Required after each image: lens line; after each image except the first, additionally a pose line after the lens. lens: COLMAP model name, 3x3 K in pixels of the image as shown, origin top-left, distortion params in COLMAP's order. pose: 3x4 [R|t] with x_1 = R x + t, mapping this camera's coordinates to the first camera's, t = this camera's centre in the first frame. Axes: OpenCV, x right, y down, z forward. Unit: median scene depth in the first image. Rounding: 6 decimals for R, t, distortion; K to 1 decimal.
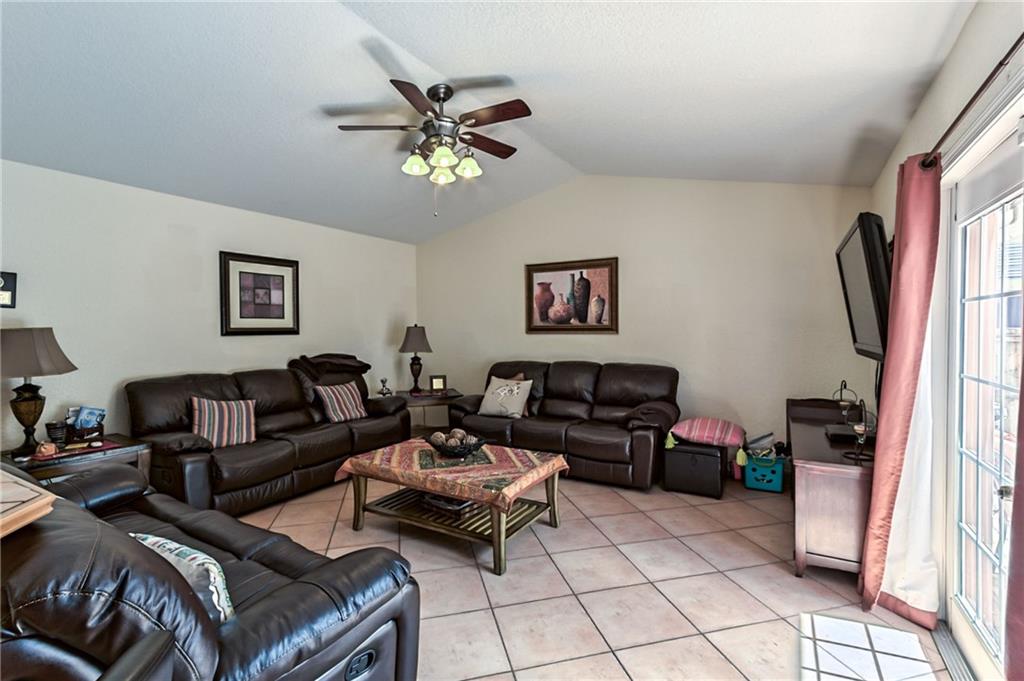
lens RADIAL K [[460.5, 0, 515.5], [0, 460.5, 336.2], [0, 0, 1]] dist [-0.000665, 0.000632]
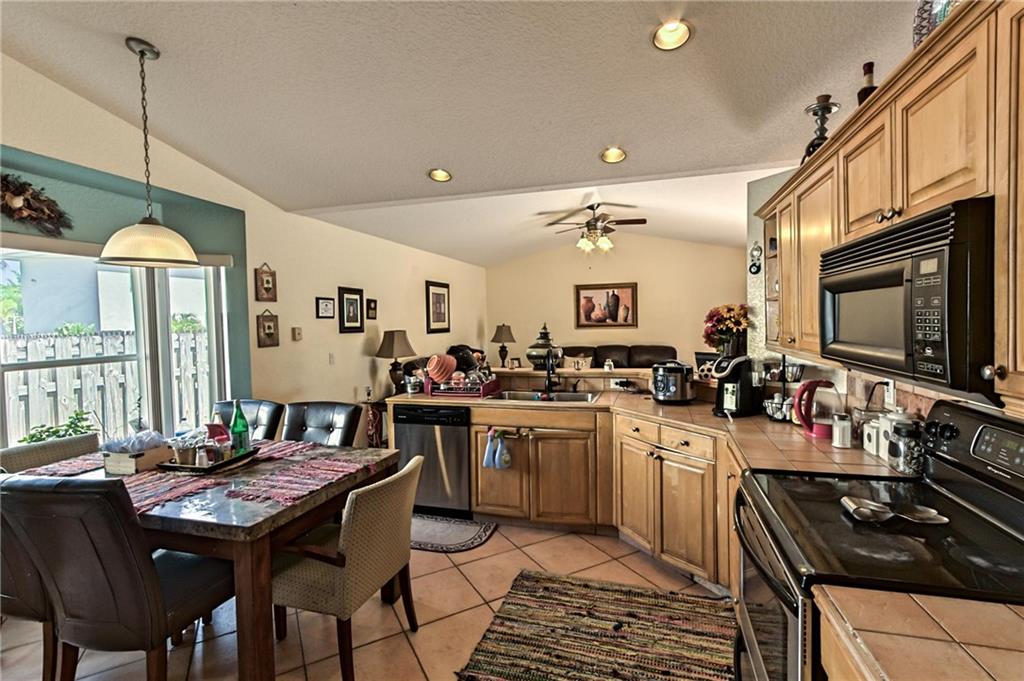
lens RADIAL K [[460.5, 0, 515.5], [0, 460.5, 336.2], [0, 0, 1]] dist [-0.000665, 0.000632]
pose [[0.968186, -0.022980, 0.249173, -0.605006], [0.020454, 0.999710, 0.012724, -0.005387], [-0.249393, -0.007223, 0.968375, -0.499423]]
